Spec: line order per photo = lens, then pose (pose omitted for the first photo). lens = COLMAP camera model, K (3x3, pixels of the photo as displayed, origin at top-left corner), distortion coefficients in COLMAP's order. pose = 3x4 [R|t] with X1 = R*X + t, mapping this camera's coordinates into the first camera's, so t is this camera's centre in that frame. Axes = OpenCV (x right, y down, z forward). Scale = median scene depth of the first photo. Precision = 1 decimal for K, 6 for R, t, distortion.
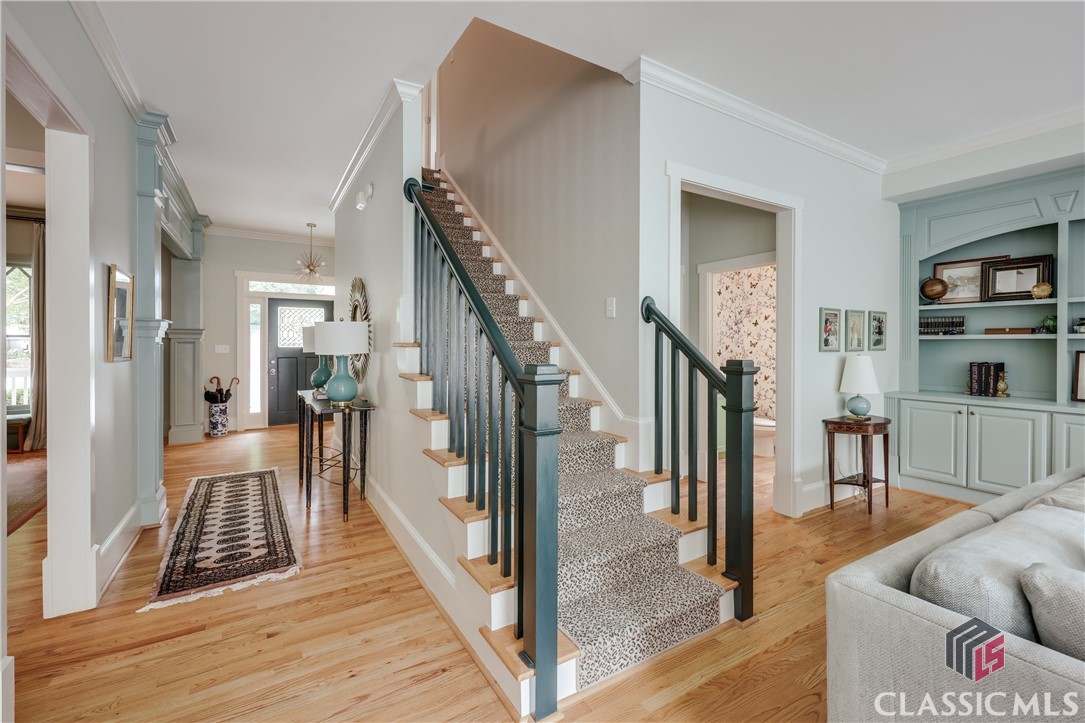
lens RADIAL K [[459.2, 0, 545.1], [0, 459.2, 347.2], [0, 0, 1]] dist [0.000161, -0.000414]
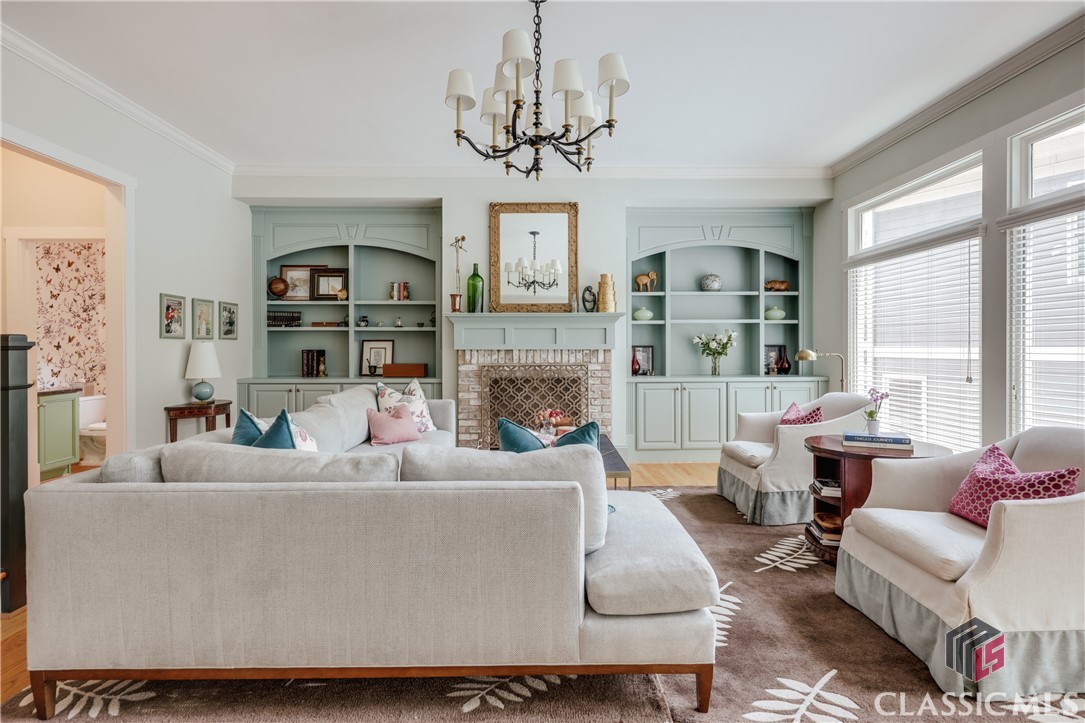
lens RADIAL K [[546.9, 0, 541.7], [0, 546.9, 355.6], [0, 0, 1]] dist [0.000120, 0.000172]
pose [[0.526839, -0.009158, 0.849916, 0.032762], [0.006201, 0.999957, 0.006930, 0.041938], [-0.849942, 0.001619, 0.526873, -0.295094]]
